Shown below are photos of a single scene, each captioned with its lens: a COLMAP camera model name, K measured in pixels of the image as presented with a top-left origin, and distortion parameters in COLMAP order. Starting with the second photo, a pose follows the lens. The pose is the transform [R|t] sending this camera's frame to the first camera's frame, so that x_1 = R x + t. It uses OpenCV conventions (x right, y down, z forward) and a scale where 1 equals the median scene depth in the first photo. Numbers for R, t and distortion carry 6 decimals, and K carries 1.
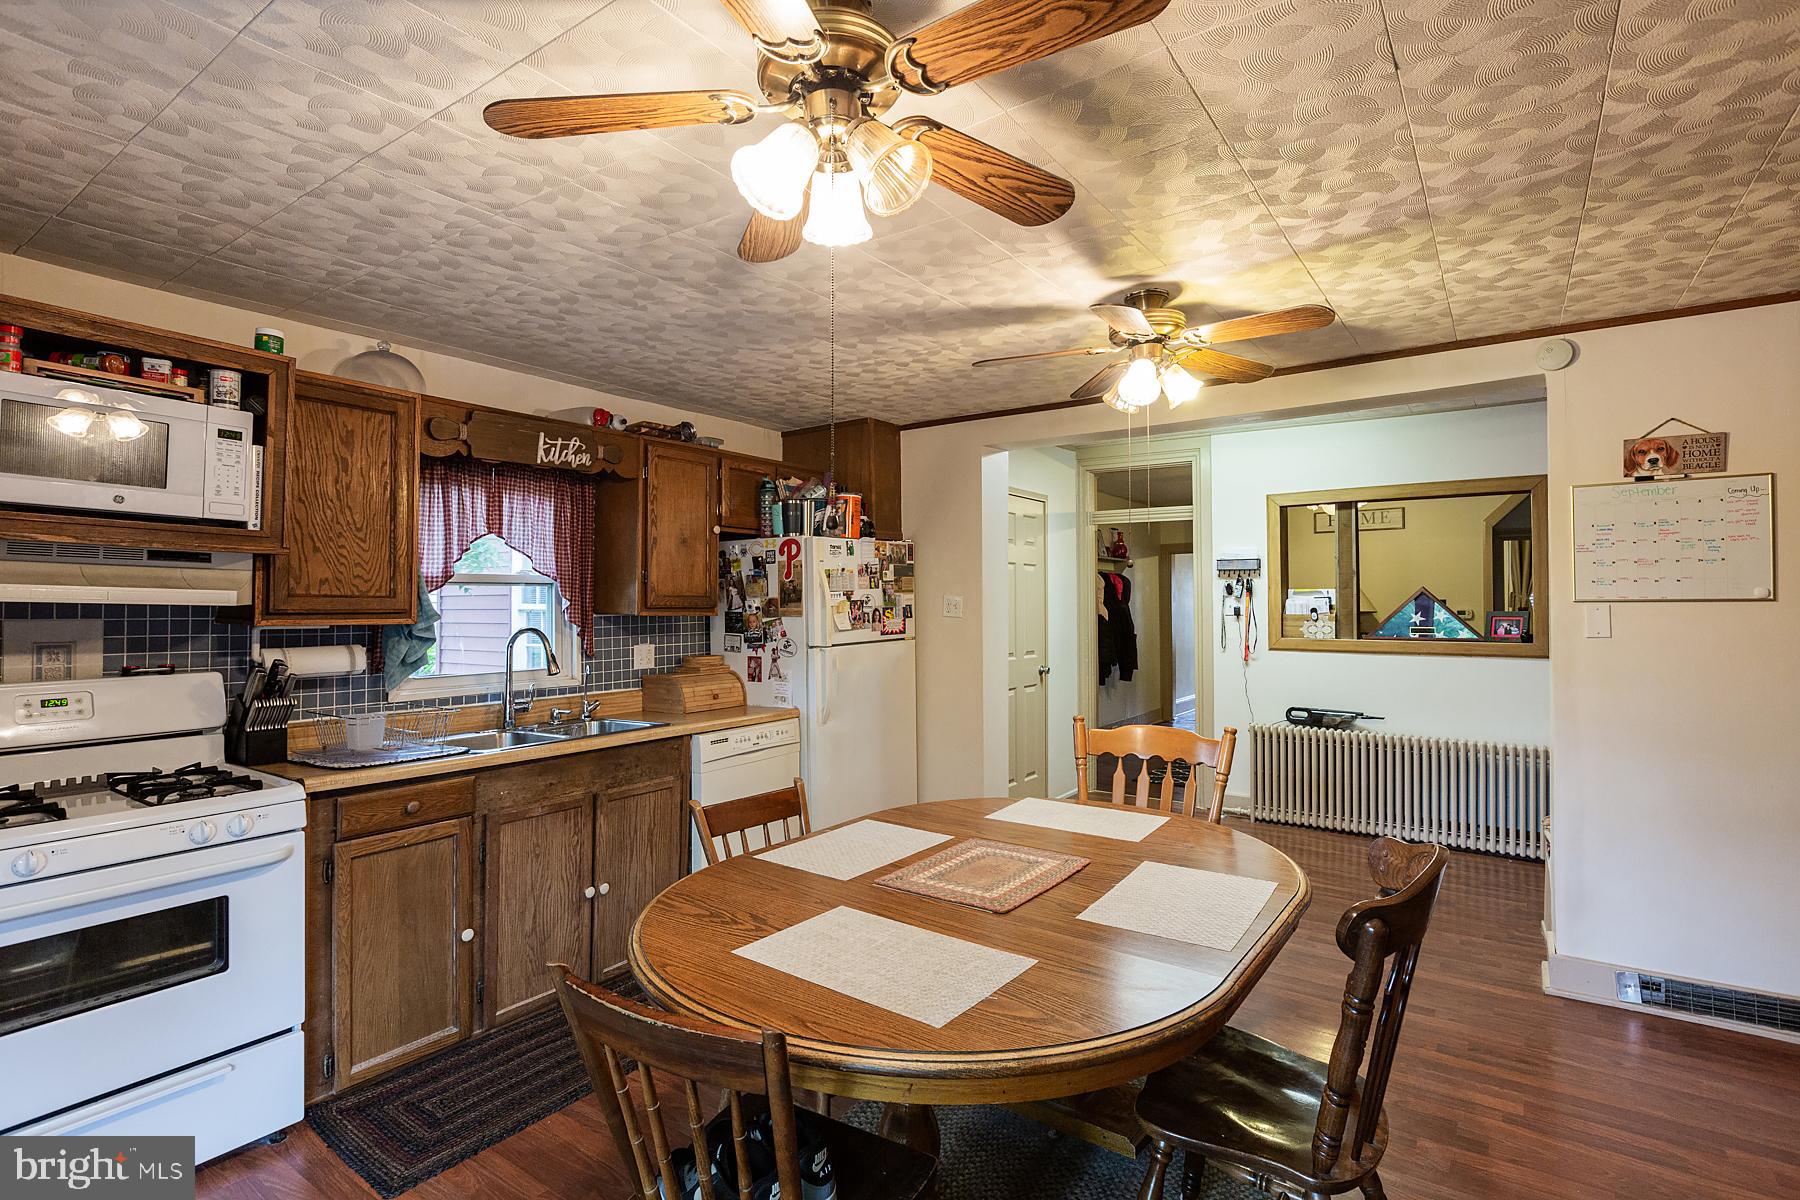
lens RADIAL K [[881.4, 0, 910.1], [0, 881.4, 594.1], [0, 0, 1]] dist [-0.000212, -0.000130]
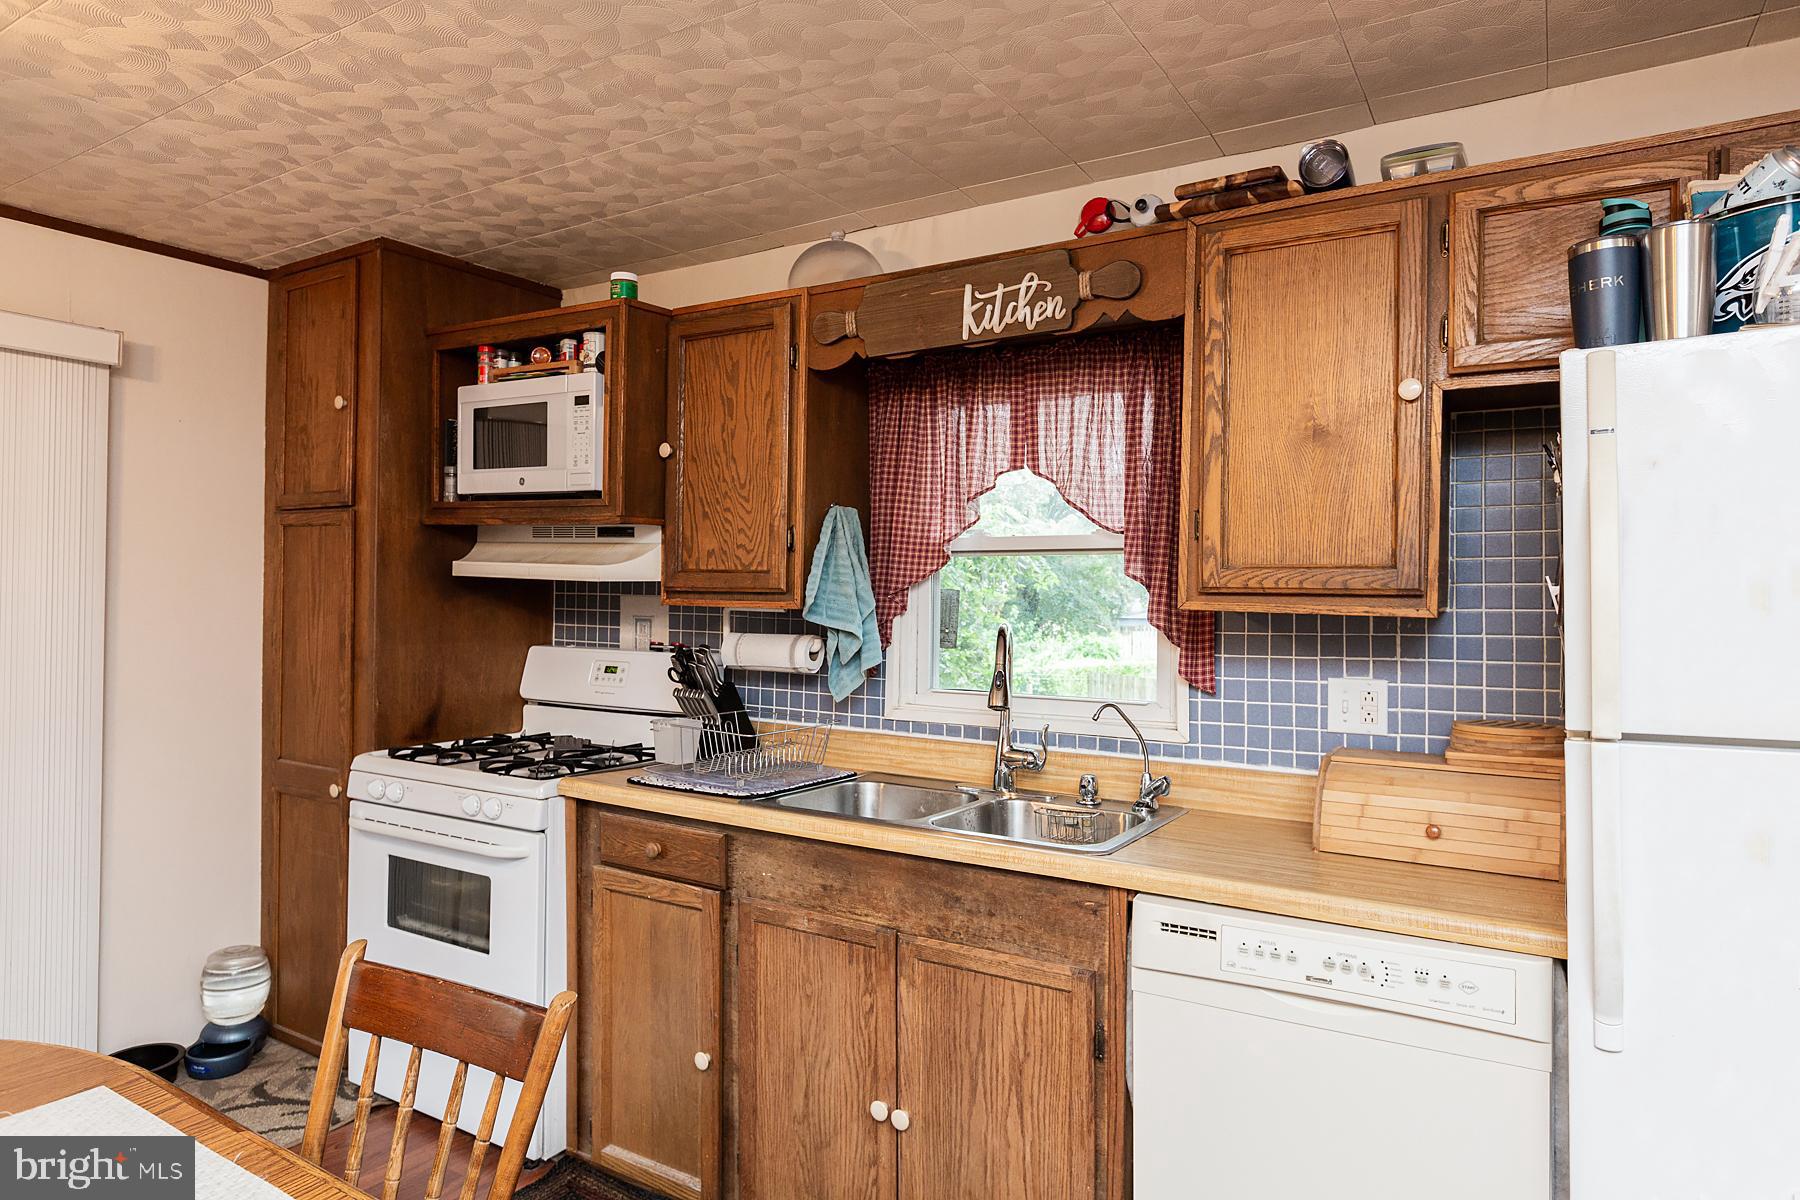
lens RADIAL K [[1065.4, 0, 897.7], [0, 1065.4, 593.1], [0, 0, 1]] dist [-0.005574, 0.000064]
pose [[0.044730, 0.001827, -0.998997, 0.308634], [-0.001600, 0.999997, 0.001758, 0.018822], [0.998998, 0.001520, 0.044733, 1.034381]]
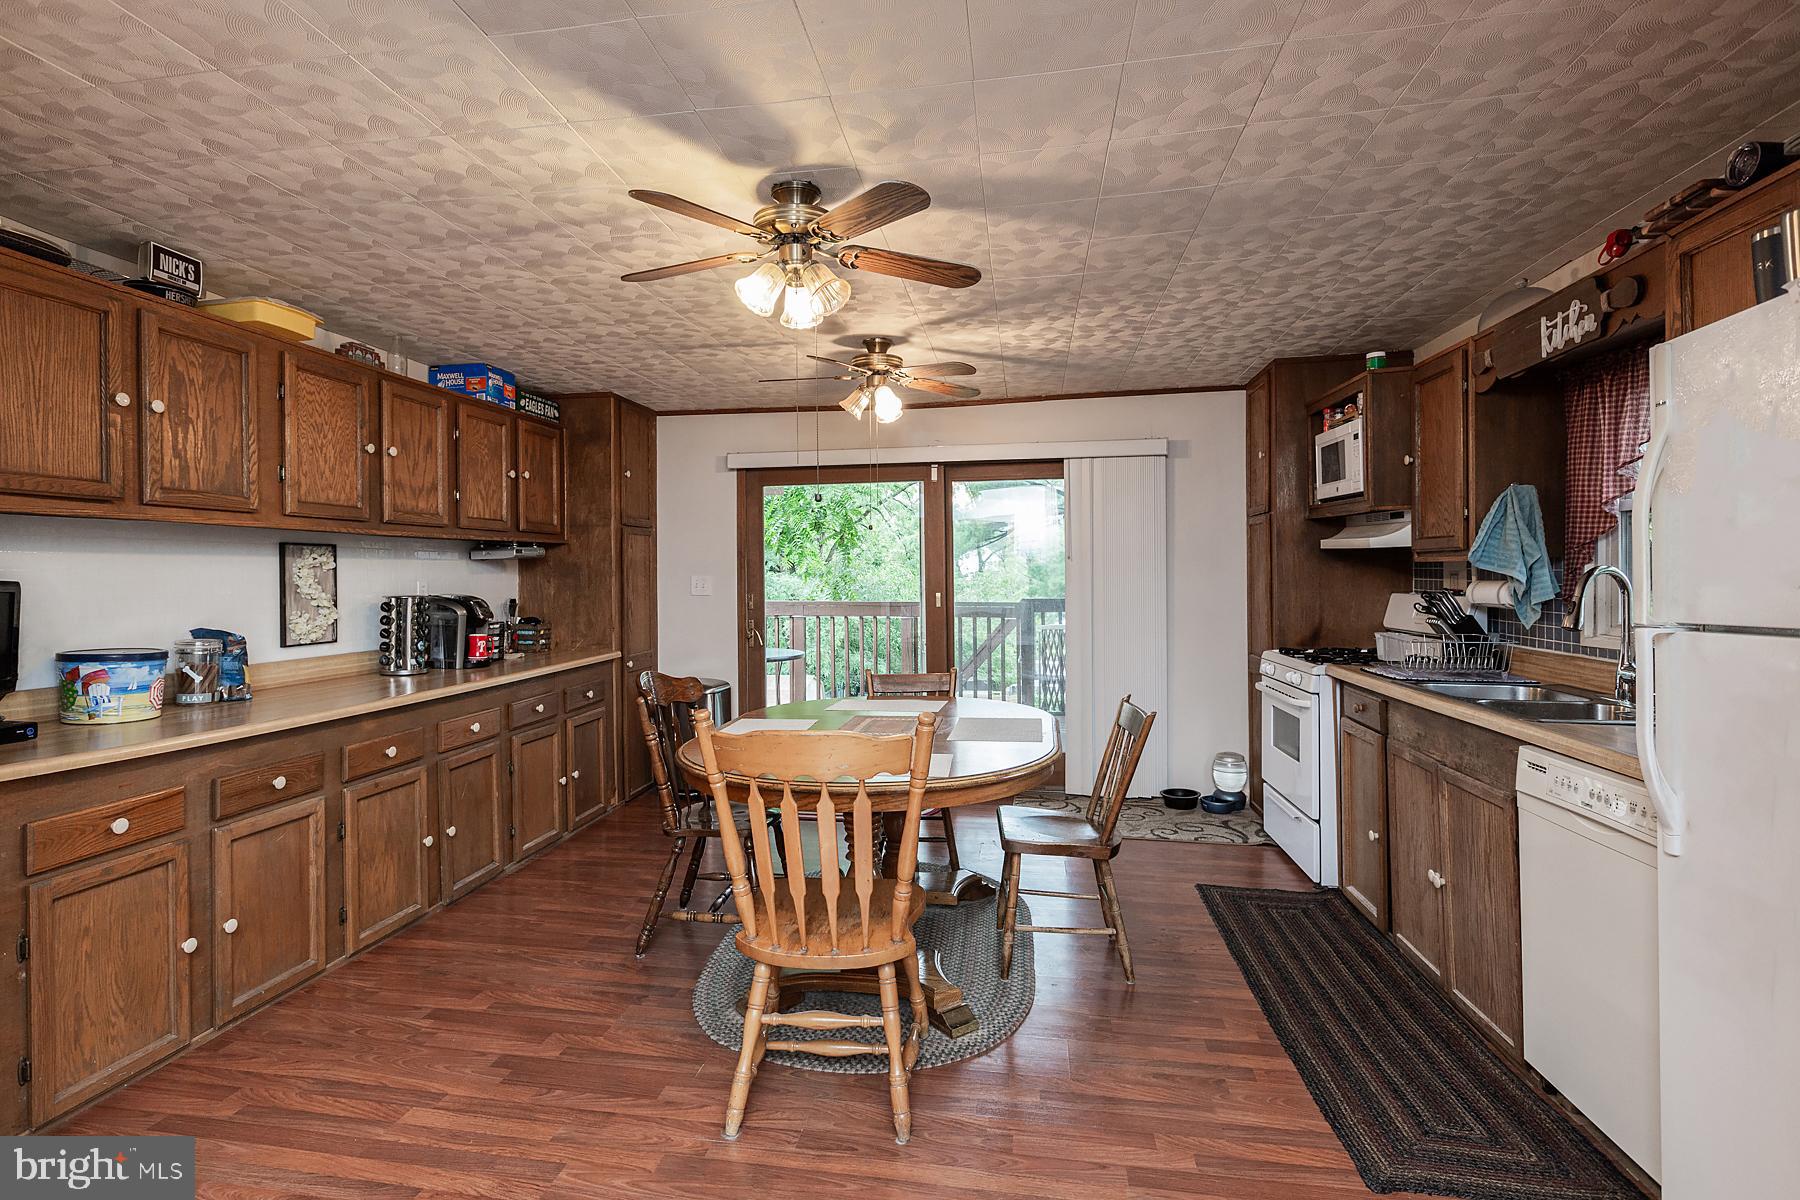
lens RADIAL K [[880.9, 0, 869.8], [0, 880.9, 578.3], [0, 0, 1]] dist [-0.000547, -0.000075]
pose [[-0.910792, 0.011860, -0.412696, 0.507473], [0.015341, 0.999869, -0.005123, 0.048606], [0.412581, -0.010997, -0.910855, 1.639327]]
